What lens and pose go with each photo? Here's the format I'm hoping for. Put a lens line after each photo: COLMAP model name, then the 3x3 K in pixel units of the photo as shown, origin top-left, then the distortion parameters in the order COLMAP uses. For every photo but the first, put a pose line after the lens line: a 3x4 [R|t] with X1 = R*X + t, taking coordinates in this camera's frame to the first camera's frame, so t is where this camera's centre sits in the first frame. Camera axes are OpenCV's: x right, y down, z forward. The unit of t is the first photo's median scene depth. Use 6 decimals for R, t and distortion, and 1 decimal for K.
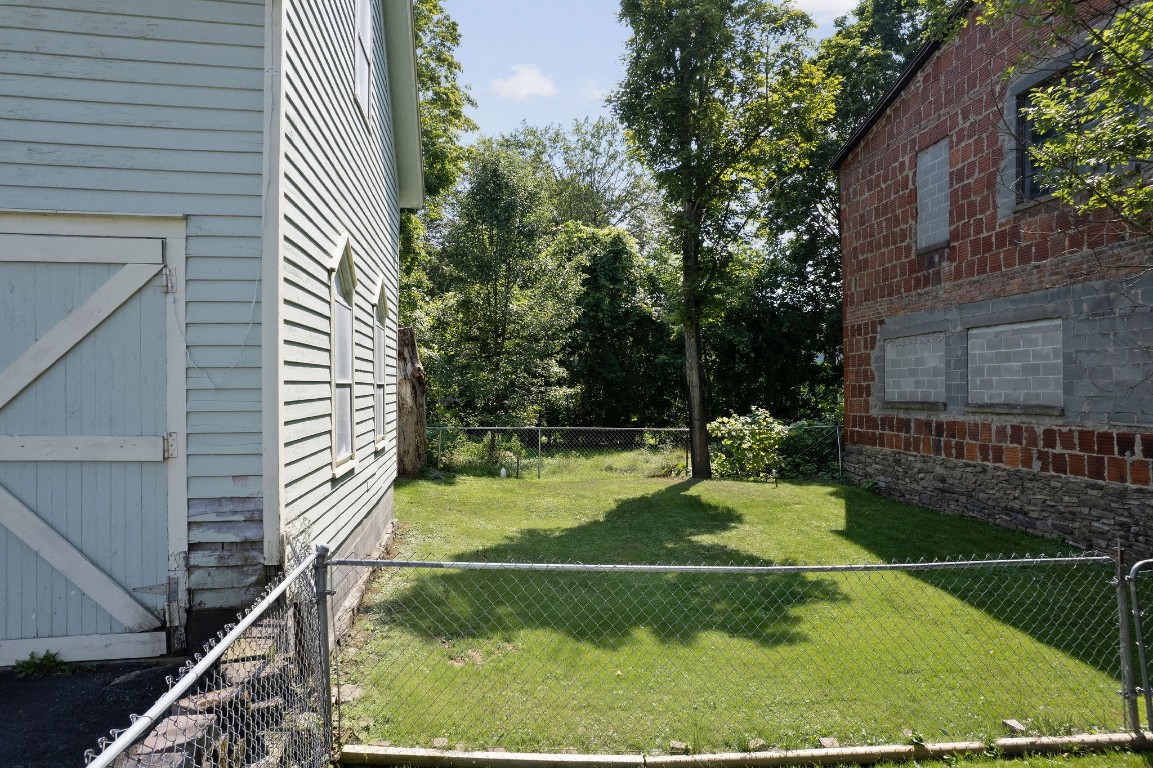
lens RADIAL K [[747.6, 0, 586.1], [0, 747.6, 376.6], [0, 0, 1]] dist [-0.057858, 0.041461]
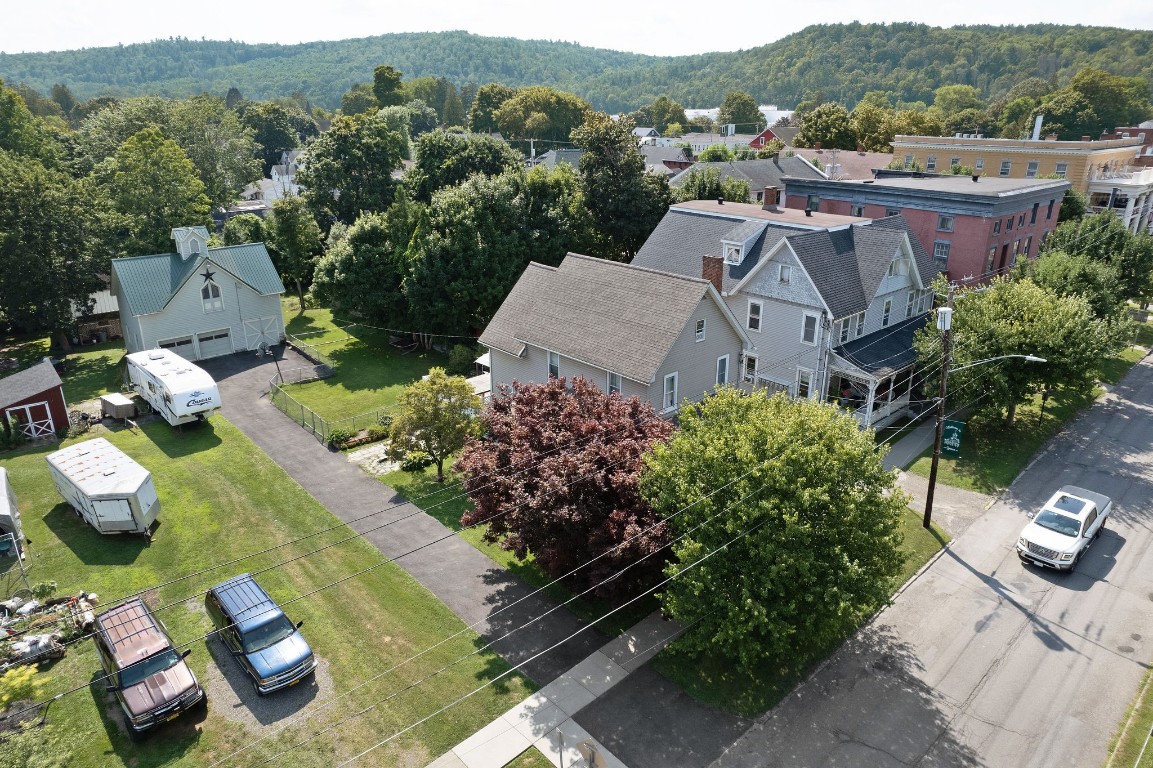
lens RADIAL K [[765.0, 0, 576.5], [0, 765.0, 384.0], [0, 0, 1]] dist [-0.036530, 0.003067]
pose [[0.840882, -0.189540, 0.506944, -0.888842], [-0.009011, 0.931638, 0.363276, -1.143682], [-0.541144, -0.310041, 0.781689, -3.685587]]
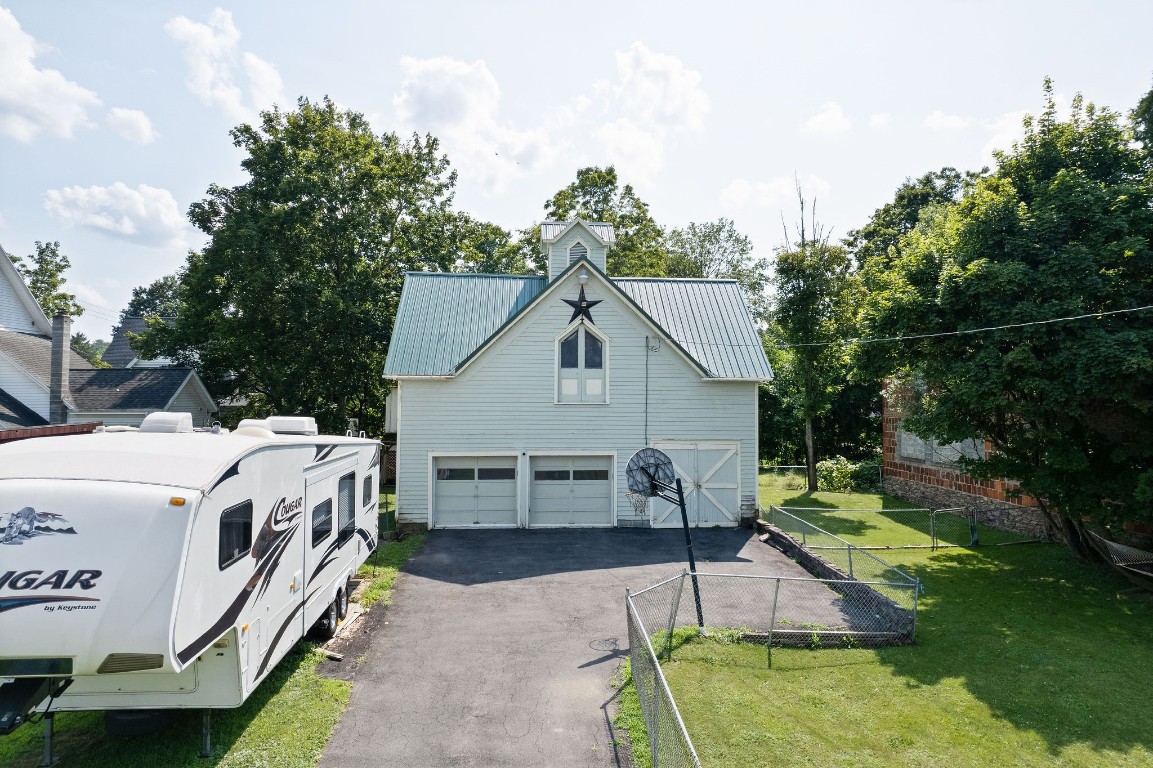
lens RADIAL K [[747.6, 0, 586.1], [0, 747.6, 376.6], [0, 0, 1]] dist [-0.057858, 0.041461]
pose [[0.997576, 0.002072, -0.069555, -0.335803], [-0.002789, 0.999944, -0.010208, -0.160089], [0.069530, 0.010377, 0.997526, -1.124255]]
